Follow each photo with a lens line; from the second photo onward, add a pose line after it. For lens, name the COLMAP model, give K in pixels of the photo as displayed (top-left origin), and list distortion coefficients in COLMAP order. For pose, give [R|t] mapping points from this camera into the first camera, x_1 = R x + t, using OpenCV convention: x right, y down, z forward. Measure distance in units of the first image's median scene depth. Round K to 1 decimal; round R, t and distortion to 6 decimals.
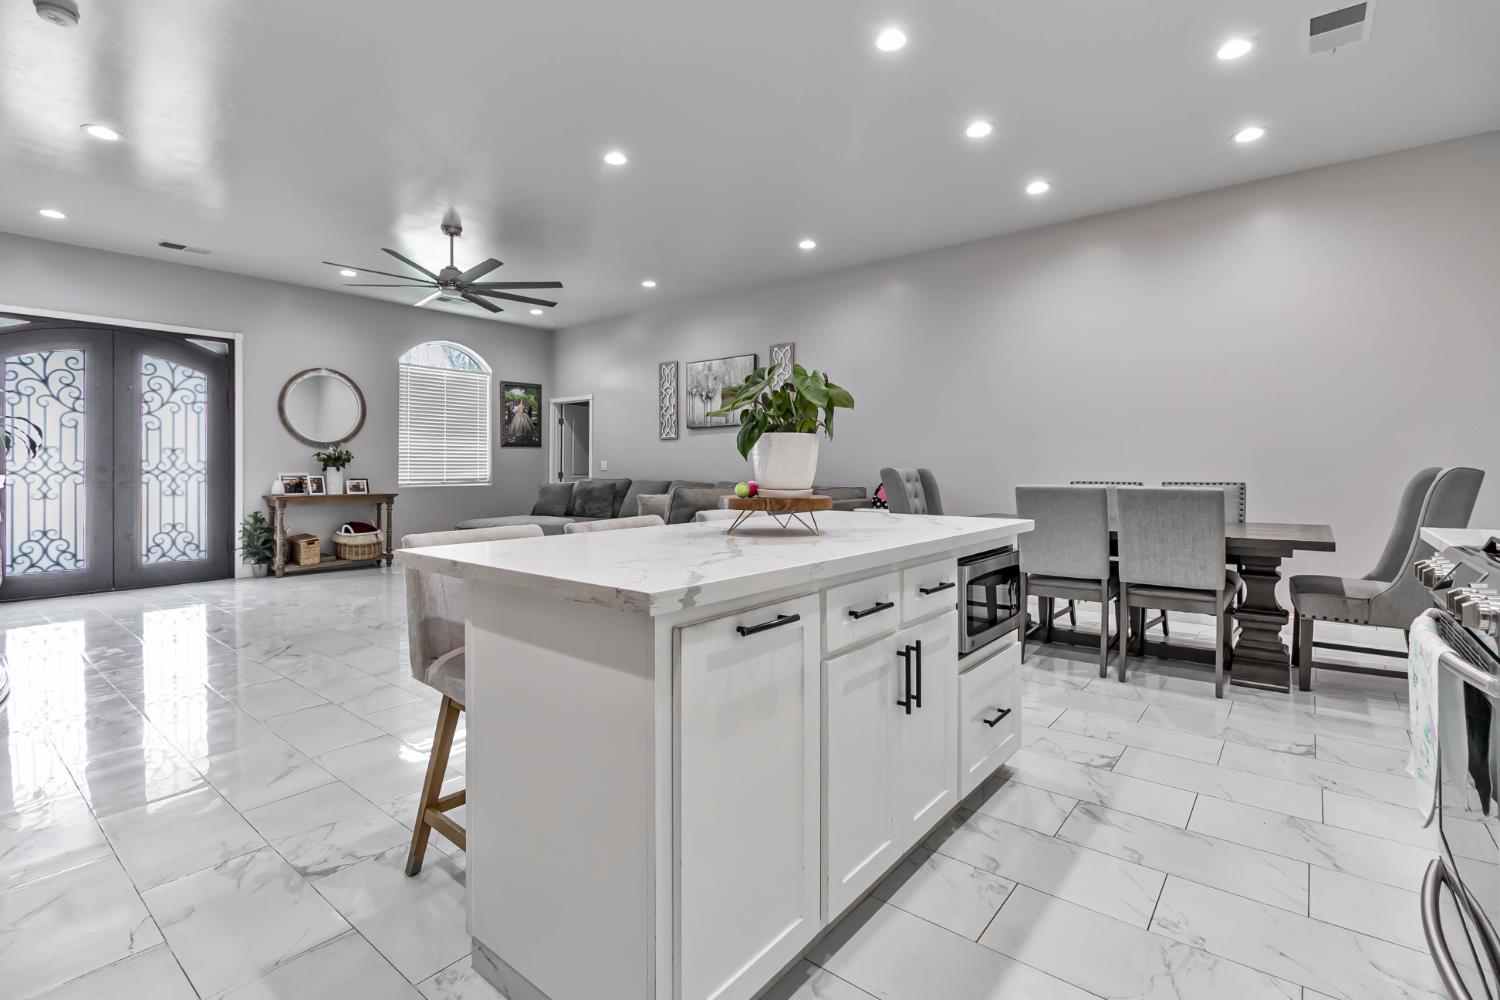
lens RADIAL K [[689.5, 0, 752.7], [0, 689.5, 466.8], [0, 0, 1]] dist [-0.000522, -0.000195]
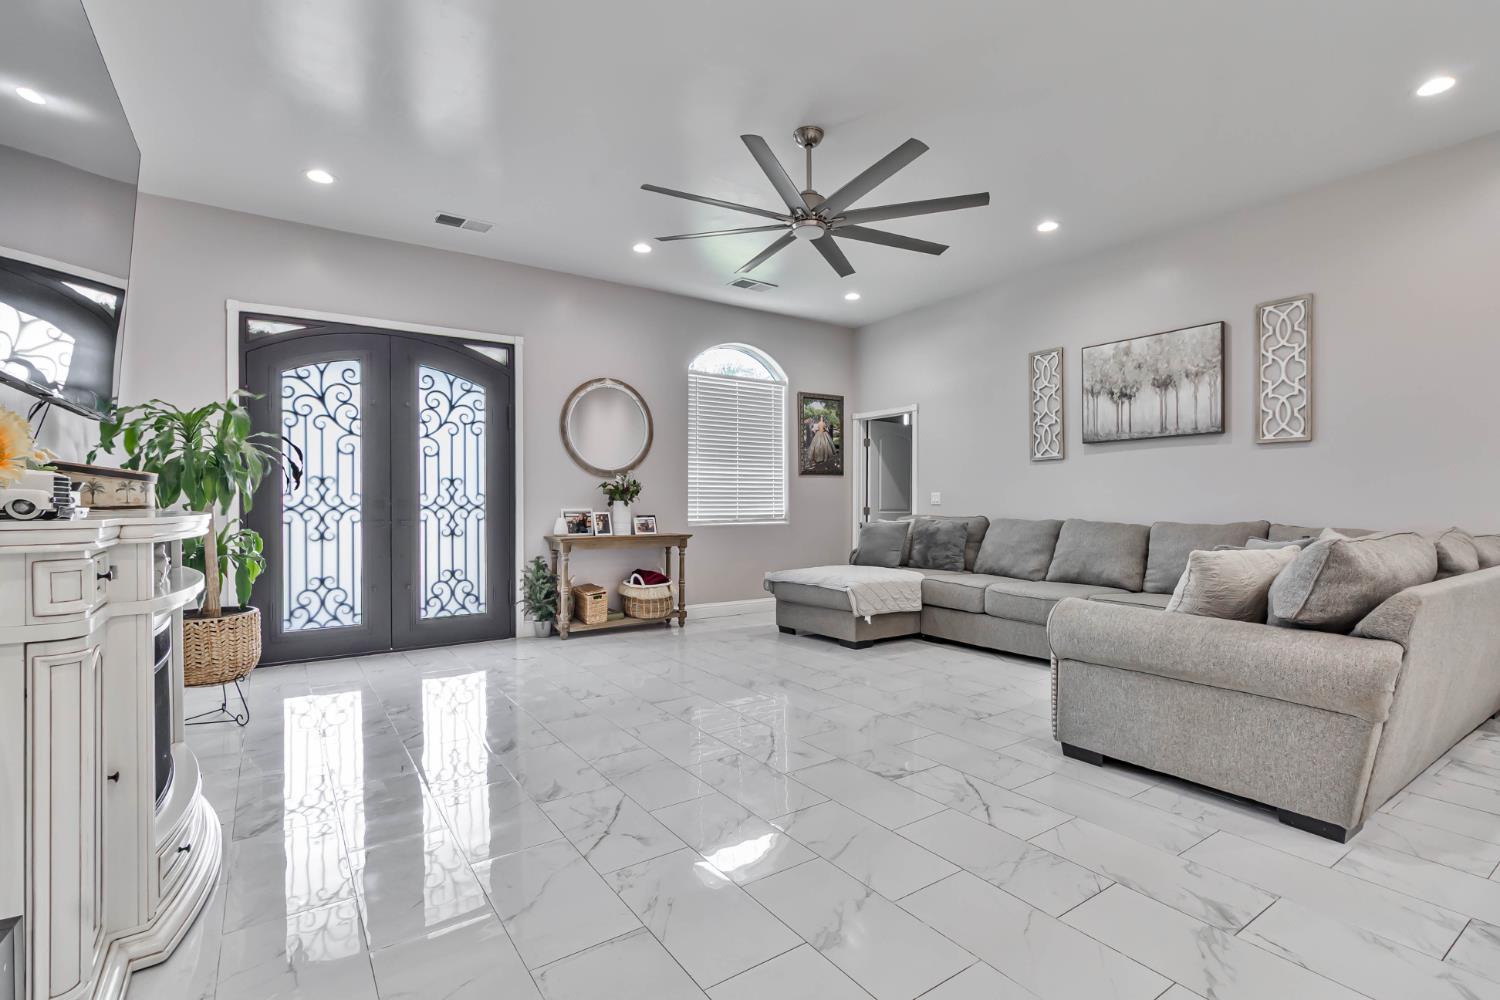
lens RADIAL K [[704.8, 0, 769.4], [0, 704.8, 503.4], [0, 0, 1]] dist [-0.001203, -0.000409]
pose [[0.961483, -0.001315, -0.274861, -0.235259], [0.002420, 0.999990, 0.003681, 0.000602], [0.274853, -0.004205, 0.961477, 0.283517]]
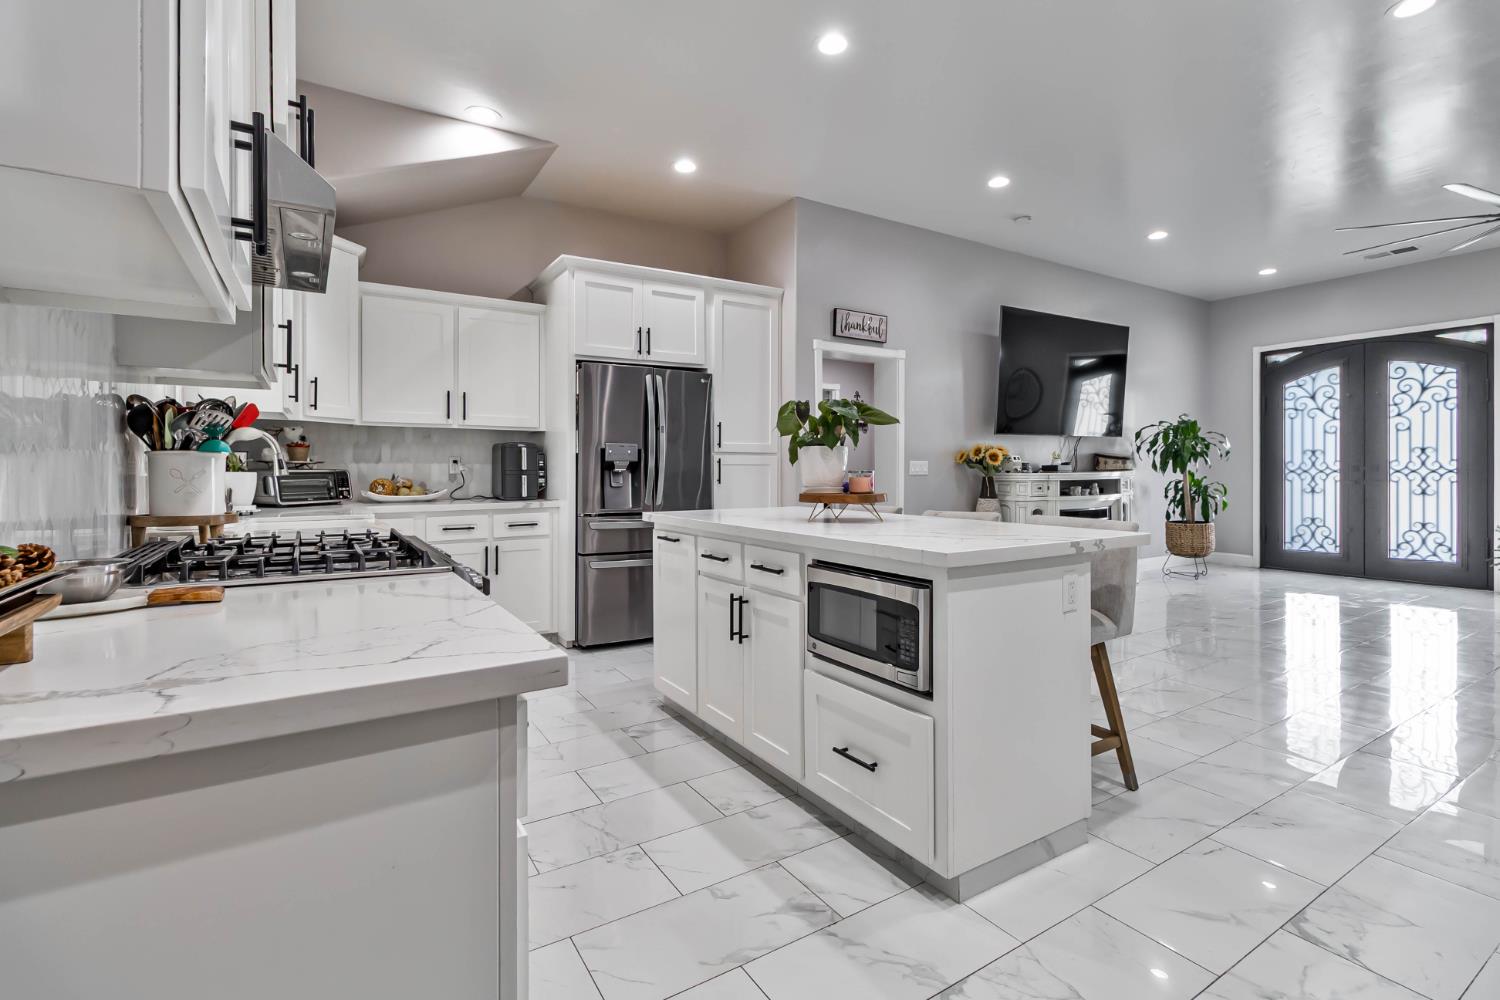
lens RADIAL K [[689.5, 0, 752.7], [0, 689.5, 466.8], [0, 0, 1]] dist [-0.000522, -0.000195]
pose [[-0.317688, -0.000084, -0.948195, 0.397769], [0.004576, 0.999988, -0.001622, -0.001710], [0.948184, -0.004854, -0.317684, 0.375618]]
